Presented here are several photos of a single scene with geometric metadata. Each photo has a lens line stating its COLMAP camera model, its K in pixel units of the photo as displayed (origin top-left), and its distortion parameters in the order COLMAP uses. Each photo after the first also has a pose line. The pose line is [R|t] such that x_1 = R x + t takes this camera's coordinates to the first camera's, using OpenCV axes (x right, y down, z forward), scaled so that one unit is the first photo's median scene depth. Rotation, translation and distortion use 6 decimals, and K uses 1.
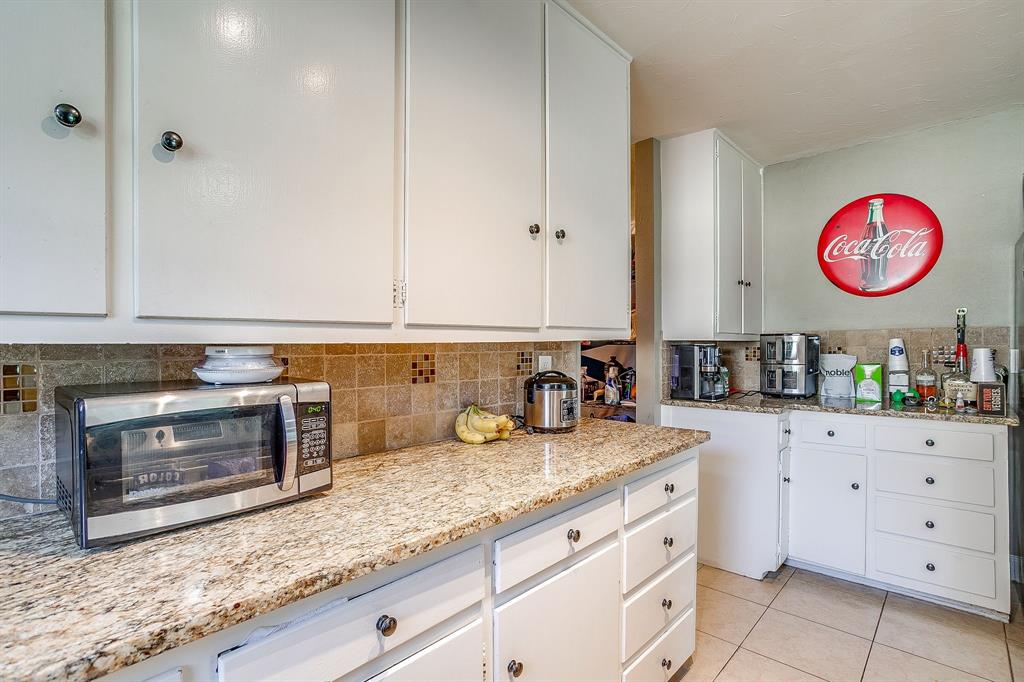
lens RADIAL K [[498.4, 0, 517.3], [0, 498.4, 347.2], [0, 0, 1]] dist [-0.024418, 0.007781]
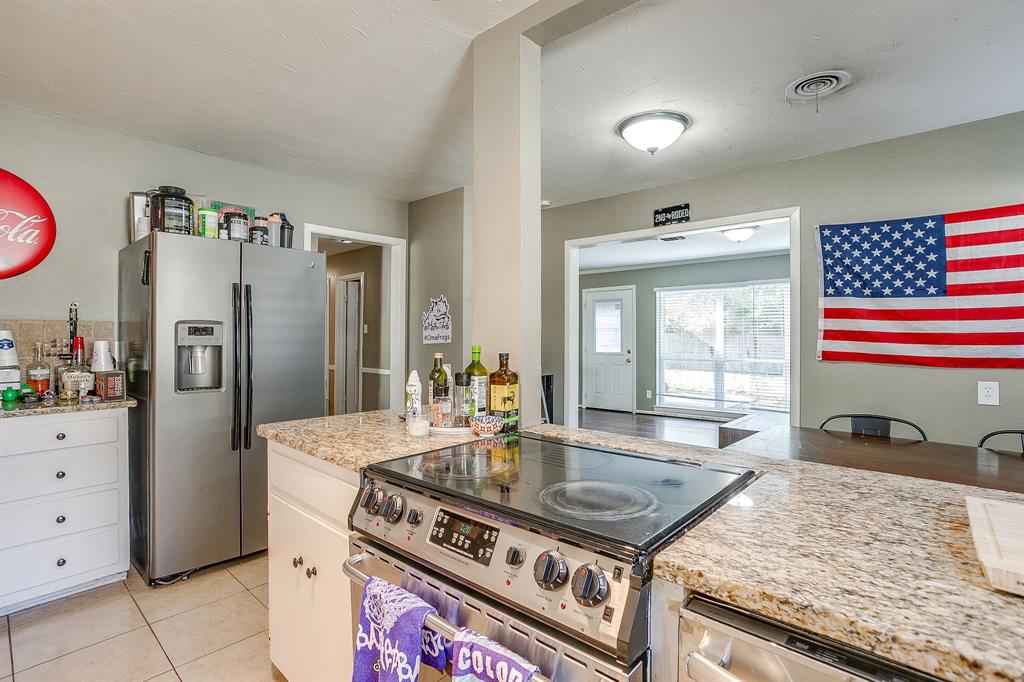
lens RADIAL K [[498.4, 0, 504.1], [0, 498.4, 333.0], [0, 0, 1]] dist [-0.024418, 0.007781]
pose [[-0.021238, 0.010938, 0.999715, -0.152207], [0.001537, 0.999939, -0.010908, -0.001600], [-0.999773, 0.001305, -0.021254, 0.114144]]
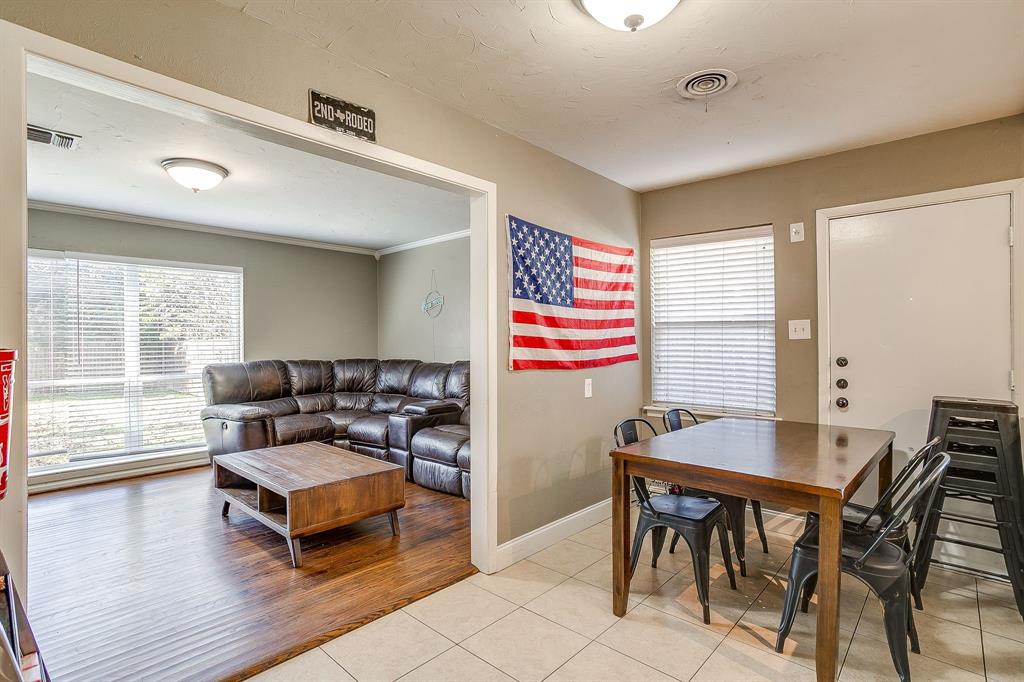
lens RADIAL K [[498.4, 0, 516.2], [0, 498.4, 339.1], [0, 0, 1]] dist [-0.024418, 0.007781]
pose [[-0.999938, 0.004501, -0.010169, 1.971919], [0.004541, 0.999982, -0.003905, -0.013970], [0.010151, -0.003951, -0.999941, 0.576441]]
